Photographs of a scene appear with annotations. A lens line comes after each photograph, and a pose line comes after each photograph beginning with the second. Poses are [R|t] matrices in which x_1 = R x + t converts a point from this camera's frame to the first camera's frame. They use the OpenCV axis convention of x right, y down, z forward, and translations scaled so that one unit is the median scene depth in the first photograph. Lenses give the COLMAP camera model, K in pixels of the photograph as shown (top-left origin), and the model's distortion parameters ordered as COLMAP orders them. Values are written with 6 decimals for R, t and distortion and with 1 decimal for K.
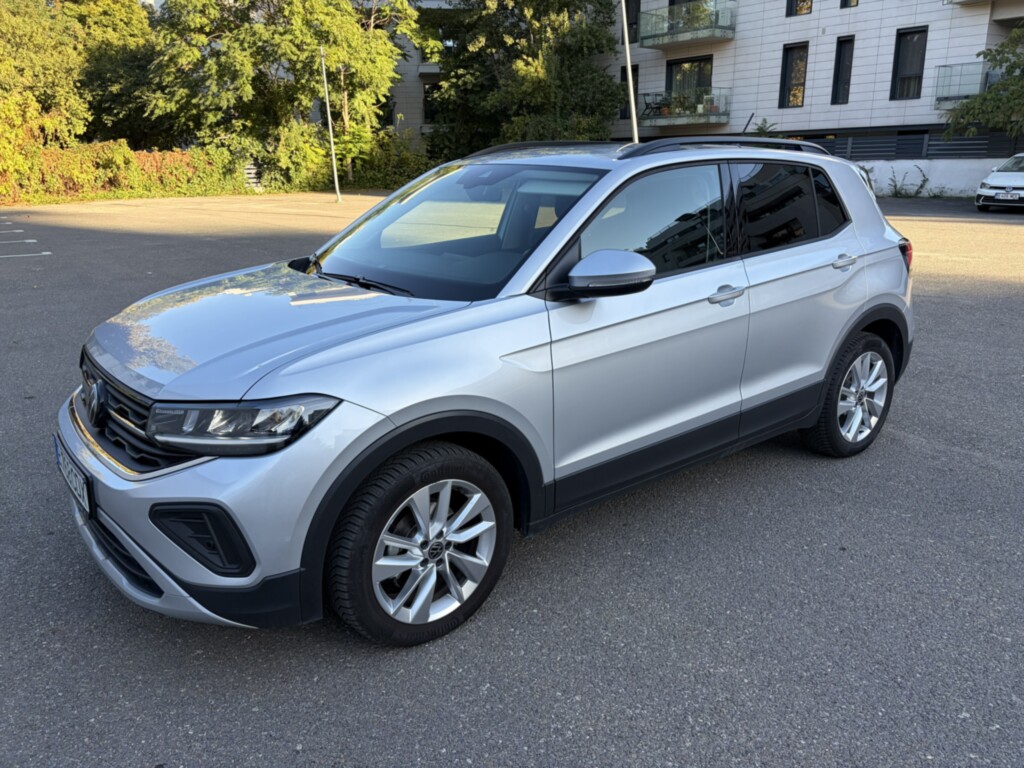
lens RADIAL K [[785.9, 0, 512.0], [0, 785.9, 384.0], [0, 0, 1]] dist [0.052957, -0.053410]
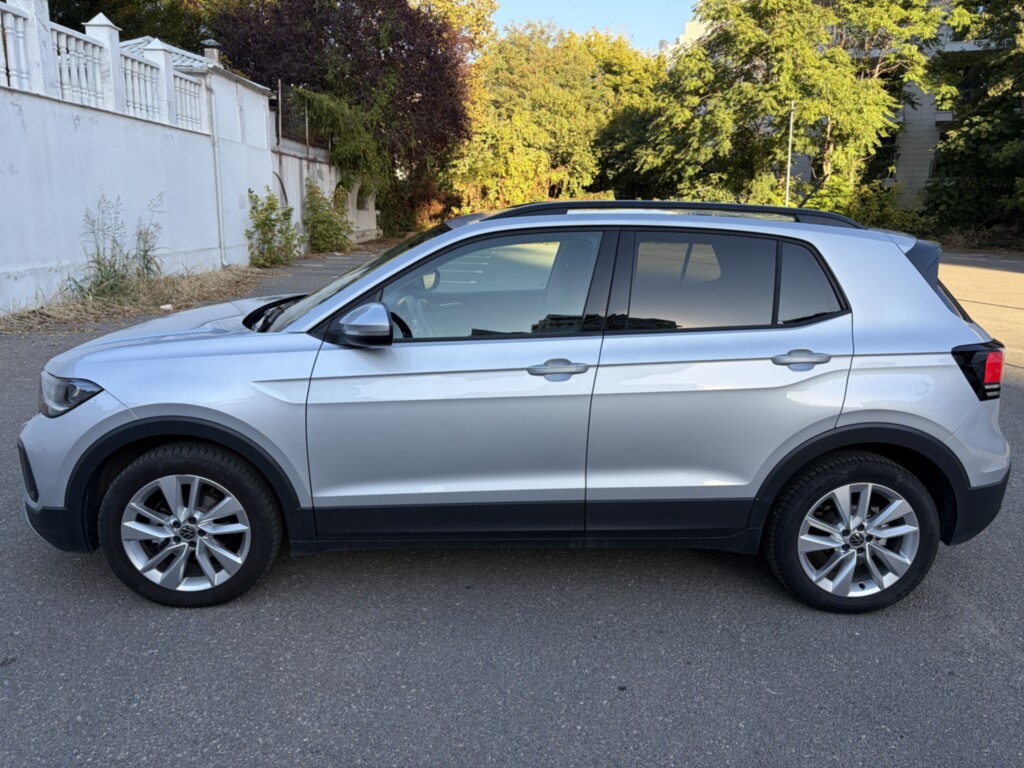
lens RADIAL K [[785.9, 0, 512.0], [0, 785.9, 384.0], [0, 0, 1]] dist [0.052957, -0.053410]
pose [[0.796500, 0.162667, -0.582346, 0.096307], [-0.197595, 0.980277, 0.003562, -0.011140], [0.571440, 0.112232, 0.812933, 0.028739]]
